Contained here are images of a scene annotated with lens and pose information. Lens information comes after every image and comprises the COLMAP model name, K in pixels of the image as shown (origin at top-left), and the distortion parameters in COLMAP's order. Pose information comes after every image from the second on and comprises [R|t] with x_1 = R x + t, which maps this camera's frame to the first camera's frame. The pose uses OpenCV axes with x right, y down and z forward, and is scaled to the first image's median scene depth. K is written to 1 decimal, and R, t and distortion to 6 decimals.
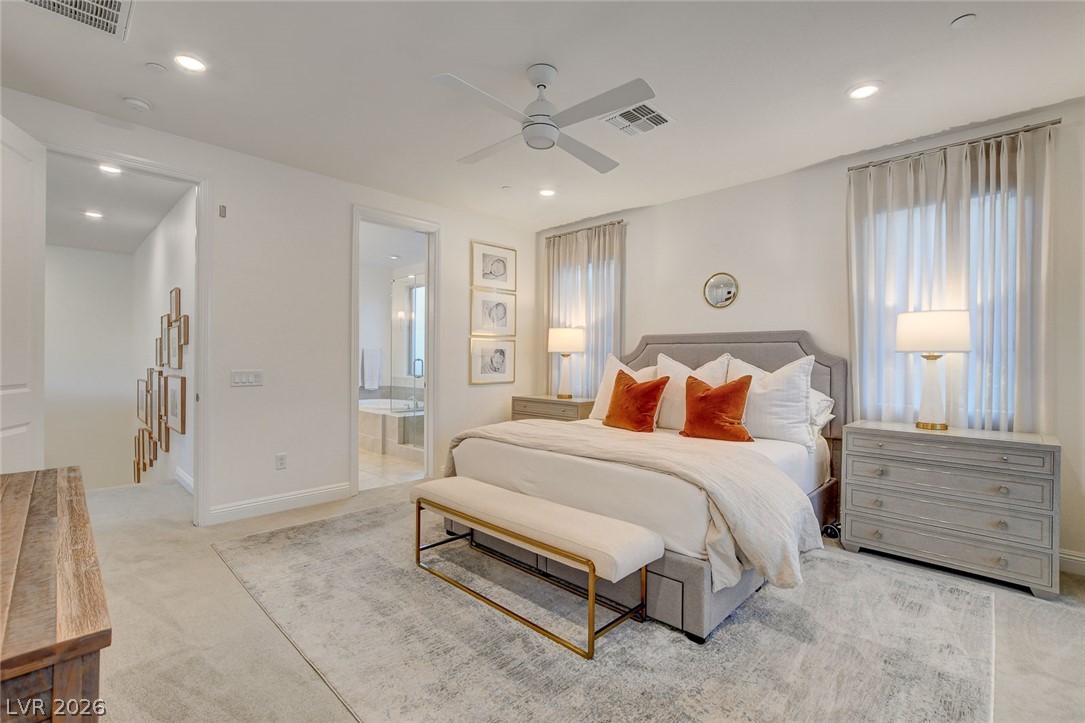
lens RADIAL K [[472.9, 0, 542.5], [0, 472.9, 361.5], [0, 0, 1]] dist [-0.021561, 0.000075]
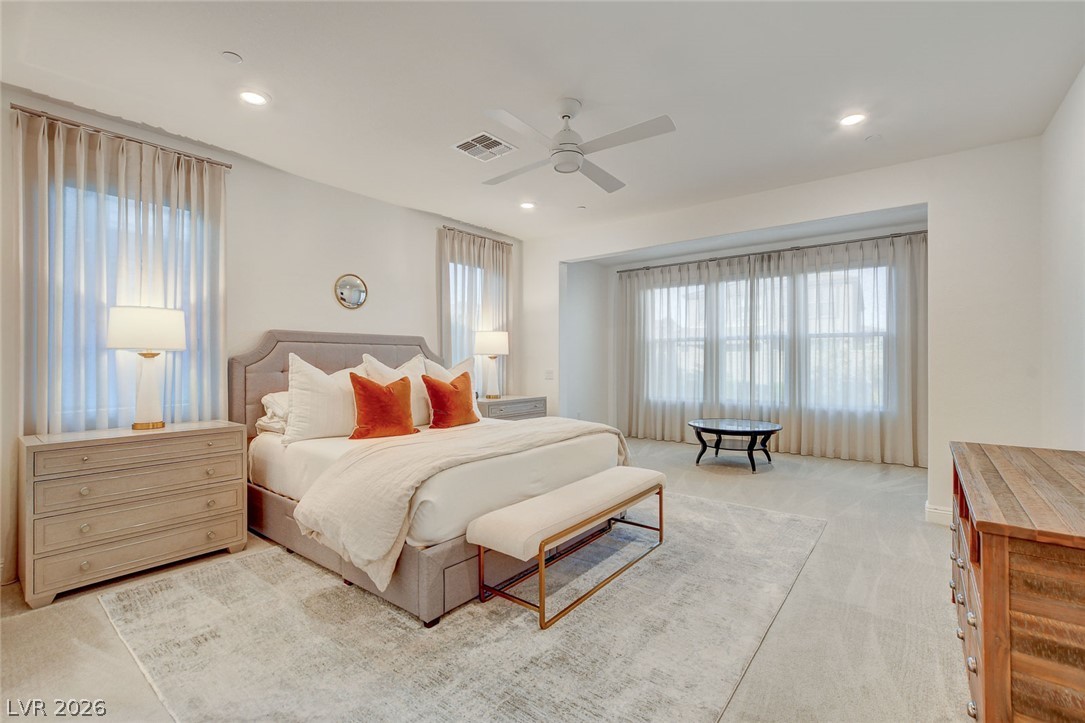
lens RADIAL K [[476.9, 0, 543.7], [0, 476.9, 352.3], [0, 0, 1]] dist [0.044518, 0.000133]
pose [[-0.096032, 0.009846, 0.995330, -0.446302], [0.002529, 0.999950, -0.009648, -0.005949], [-0.995375, 0.001590, -0.096052, 0.453211]]
